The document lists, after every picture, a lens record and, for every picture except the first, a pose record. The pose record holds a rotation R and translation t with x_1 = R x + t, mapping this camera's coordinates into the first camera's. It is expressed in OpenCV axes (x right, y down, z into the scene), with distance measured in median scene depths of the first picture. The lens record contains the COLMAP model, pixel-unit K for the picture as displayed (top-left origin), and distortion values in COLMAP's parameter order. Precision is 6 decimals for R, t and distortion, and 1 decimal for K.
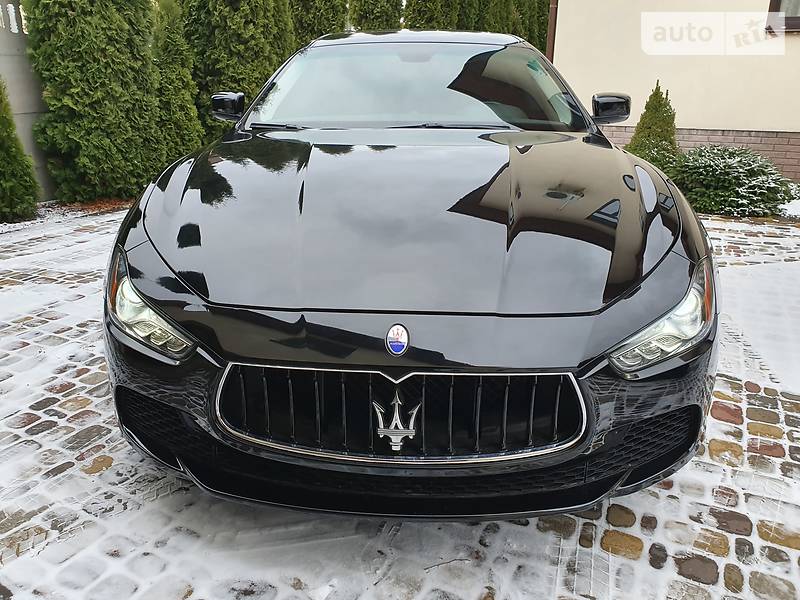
lens RADIAL K [[635.1, 0, 395.4], [0, 635.1, 282.8], [0, 0, 1]] dist [0.000290, 0.033292]
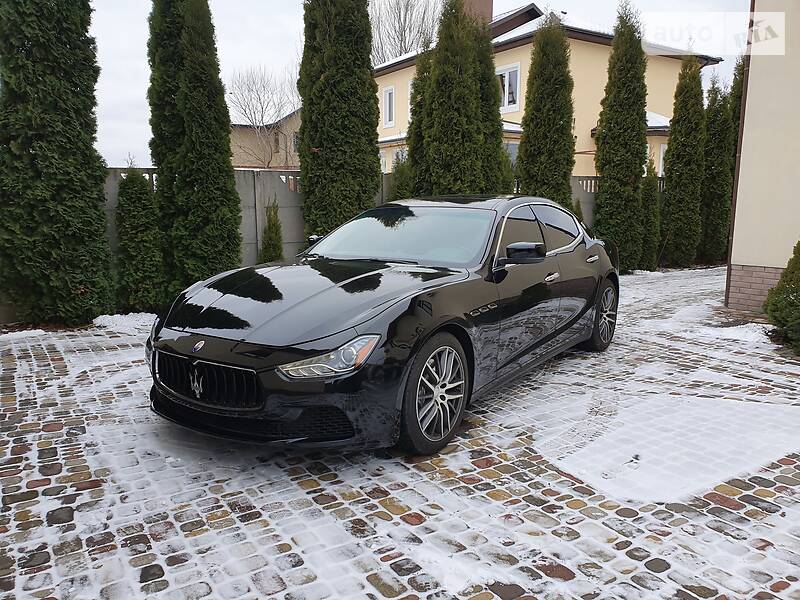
lens RADIAL K [[635.1, 0, 394.1], [0, 635.1, 303.0], [0, 0, 1]] dist [0.000290, 0.033292]
pose [[0.848309, 0.076663, -0.523922, 1.129458], [-0.162301, 0.979483, -0.119466, 0.061018], [0.504014, 0.186377, 0.843346, -0.388726]]
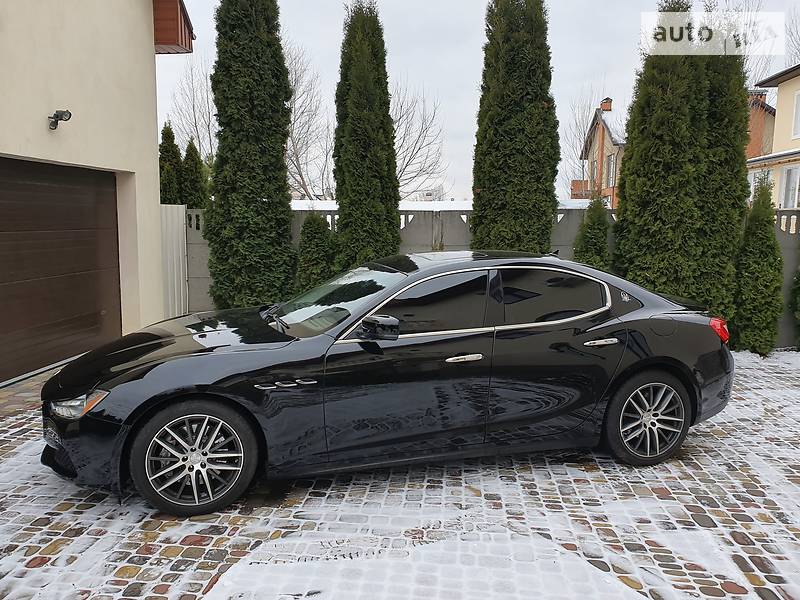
lens RADIAL K [[635.1, 0, 388.8], [0, 635.1, 294.5], [0, 0, 1]] dist [0.000290, 0.033292]
pose [[0.323955, 0.114212, -0.939153, 2.029215], [-0.310031, 0.950687, 0.008672, -0.481968], [0.893831, 0.288357, 0.343389, 0.789914]]
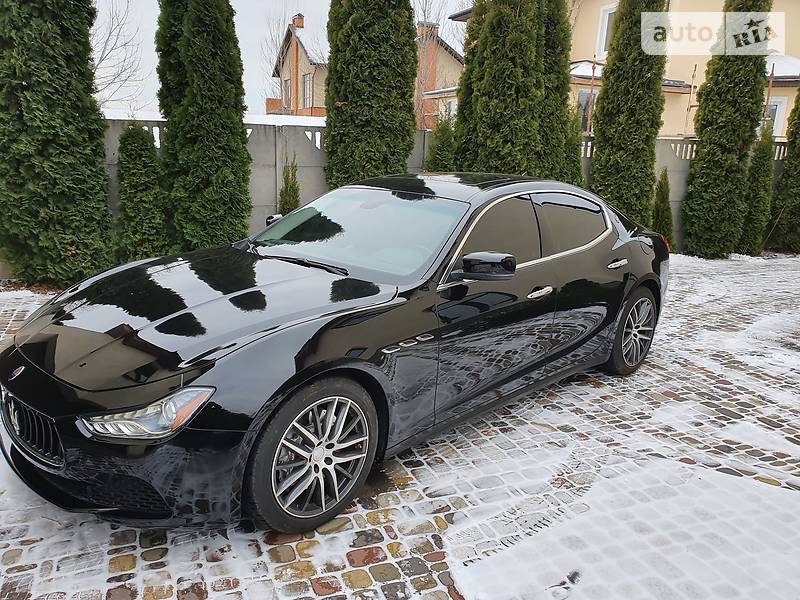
lens RADIAL K [[635.1, 0, 383.6], [0, 635.1, 306.5], [0, 0, 1]] dist [0.000290, 0.033292]
pose [[0.734885, 0.188169, -0.651565, 1.240583], [-0.244482, 0.969644, 0.004283, -0.233420], [0.632592, 0.156149, 0.758581, 0.142741]]
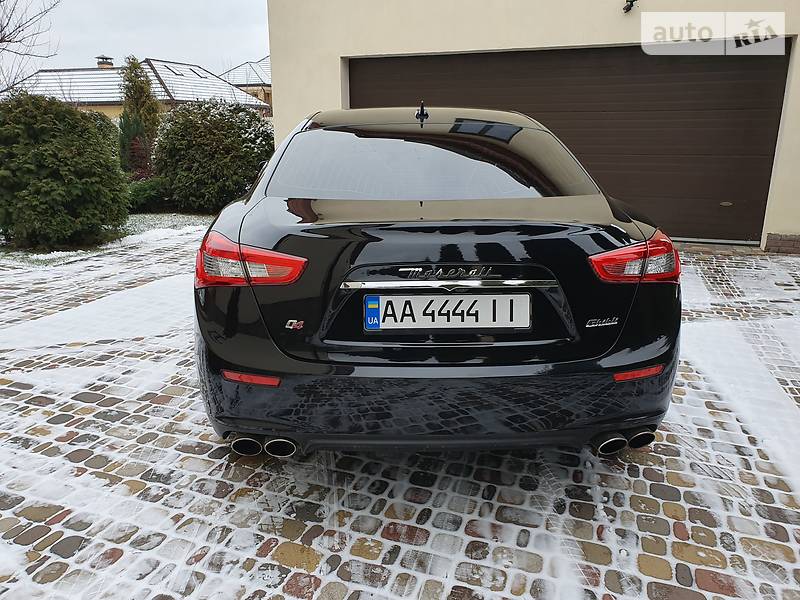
lens RADIAL K [[635.1, 0, 386.5], [0, 635.1, 289.0], [0, 0, 1]] dist [0.000290, 0.033292]
pose [[-0.998136, 0.016182, -0.058838, 0.228692], [-0.018263, 0.840788, 0.541056, -1.185149], [0.058225, 0.541123, -0.838926, 3.361324]]
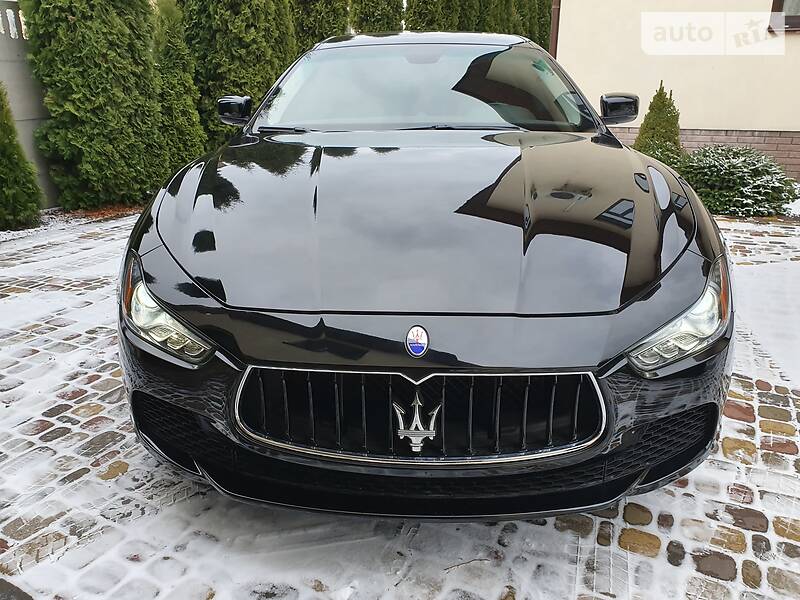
lens RADIAL K [[635.1, 0, 401.0], [0, 635.1, 294.3], [0, 0, 1]] dist [0.000290, 0.033292]
pose [[0.999917, -0.011365, 0.006109, -0.017269], [0.011295, 0.999872, 0.011347, 0.002761], [-0.006237, -0.011277, 0.999917, 0.001306]]
